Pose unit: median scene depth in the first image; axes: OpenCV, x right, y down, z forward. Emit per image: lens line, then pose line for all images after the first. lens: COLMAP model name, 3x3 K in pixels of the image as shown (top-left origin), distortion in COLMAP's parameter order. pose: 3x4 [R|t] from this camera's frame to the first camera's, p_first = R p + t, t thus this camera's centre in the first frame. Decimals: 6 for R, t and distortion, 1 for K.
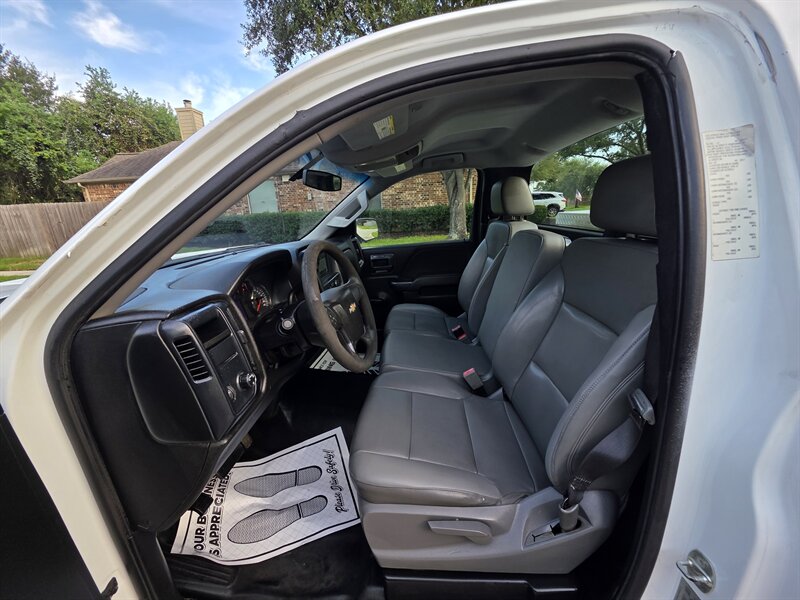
lens RADIAL K [[320.2, 0, 396.1], [0, 320.2, 301.5], [0, 0, 1]] dist [0.003127, -0.000838]
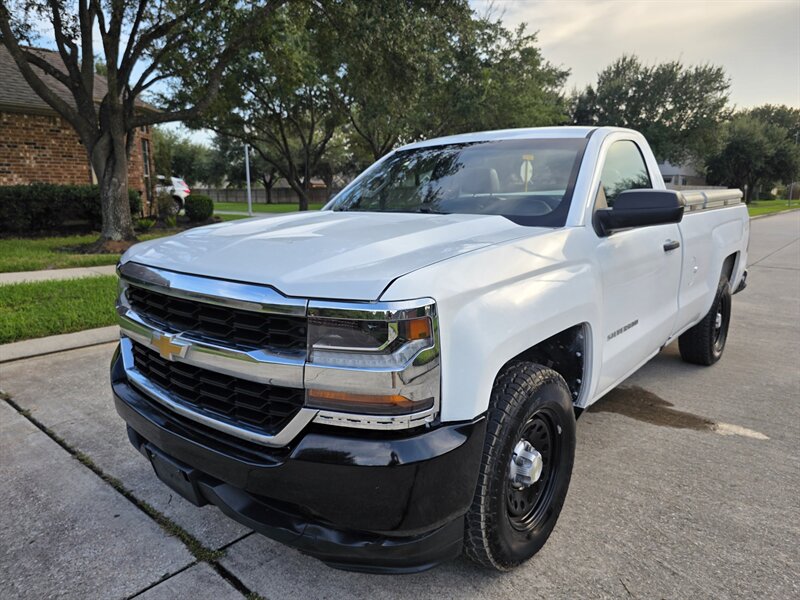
lens RADIAL K [[542.9, 0, 401.3], [0, 542.9, 302.9], [0, 0, 1]] dist [0.039438, -0.043961]
pose [[0.599624, -0.105361, 0.793315, -0.197390], [0.187249, 0.982250, -0.011077, 0.020656], [-0.778067, 0.155190, 0.608710, -0.022416]]
